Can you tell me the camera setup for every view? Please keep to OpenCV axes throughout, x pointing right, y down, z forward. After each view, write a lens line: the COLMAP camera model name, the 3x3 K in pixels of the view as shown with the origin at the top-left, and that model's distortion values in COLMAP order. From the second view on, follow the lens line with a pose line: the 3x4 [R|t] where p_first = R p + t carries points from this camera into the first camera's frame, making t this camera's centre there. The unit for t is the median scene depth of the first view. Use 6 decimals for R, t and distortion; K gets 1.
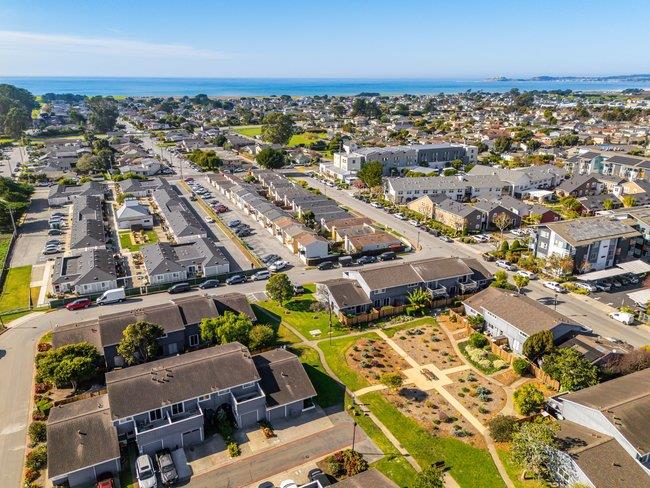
lens RADIAL K [[475.5, 0, 325.0], [0, 475.5, 244.0], [0, 0, 1]] dist [0.087954, -0.099205]
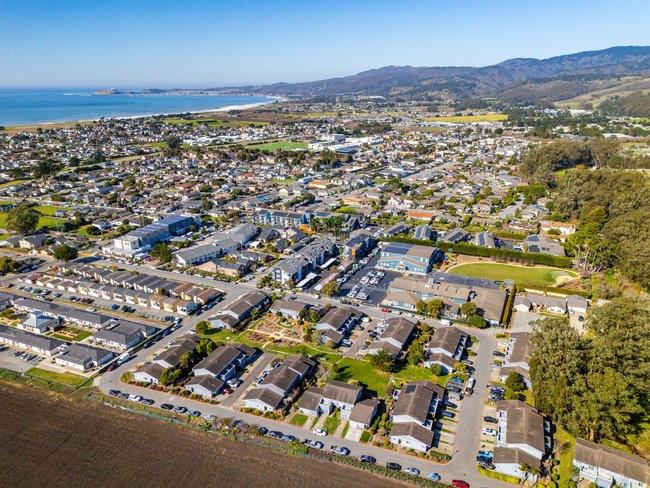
lens RADIAL K [[489.4, 0, 325.0], [0, 489.4, 244.0], [0, 0, 1]] dist [0.137591, -0.166979]
pose [[0.739356, -0.215224, 0.637990, -0.898341], [0.221879, 0.972491, 0.070935, -0.275790], [-0.635706, 0.089110, 0.766770, -1.023237]]
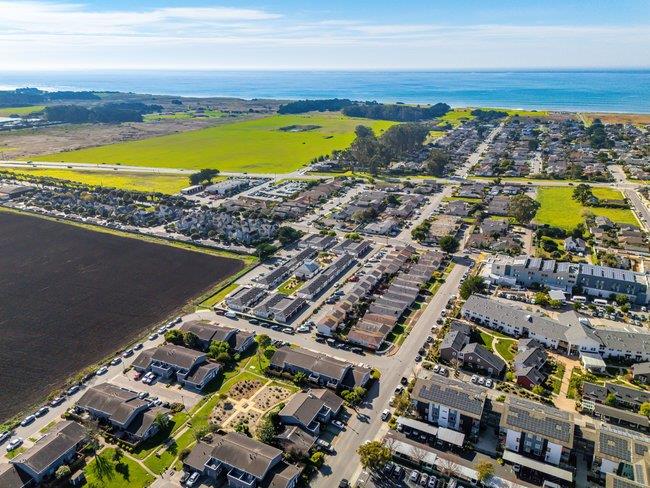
lens RADIAL K [[489.4, 0, 325.0], [0, 489.4, 244.0], [0, 0, 1]] dist [0.137591, -0.166979]
pose [[0.626924, 0.261453, -0.733899, 1.226797], [-0.244017, 0.960506, 0.133733, -0.529777], [0.739879, 0.095244, 0.665963, -0.204436]]
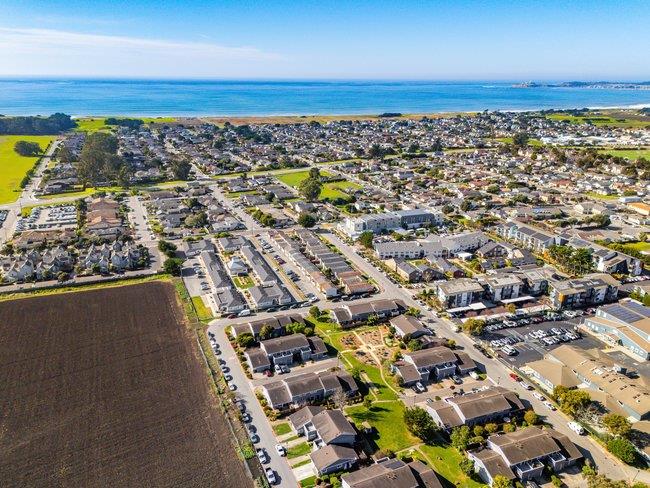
lens RADIAL K [[489.4, 0, 325.0], [0, 489.4, 244.0], [0, 0, 1]] dist [0.137591, -0.166979]
pose [[0.998403, 0.023296, -0.051463, 0.062756], [-0.023063, 0.999721, 0.005114, -0.217598], [0.051568, -0.003919, 0.998662, -1.206799]]
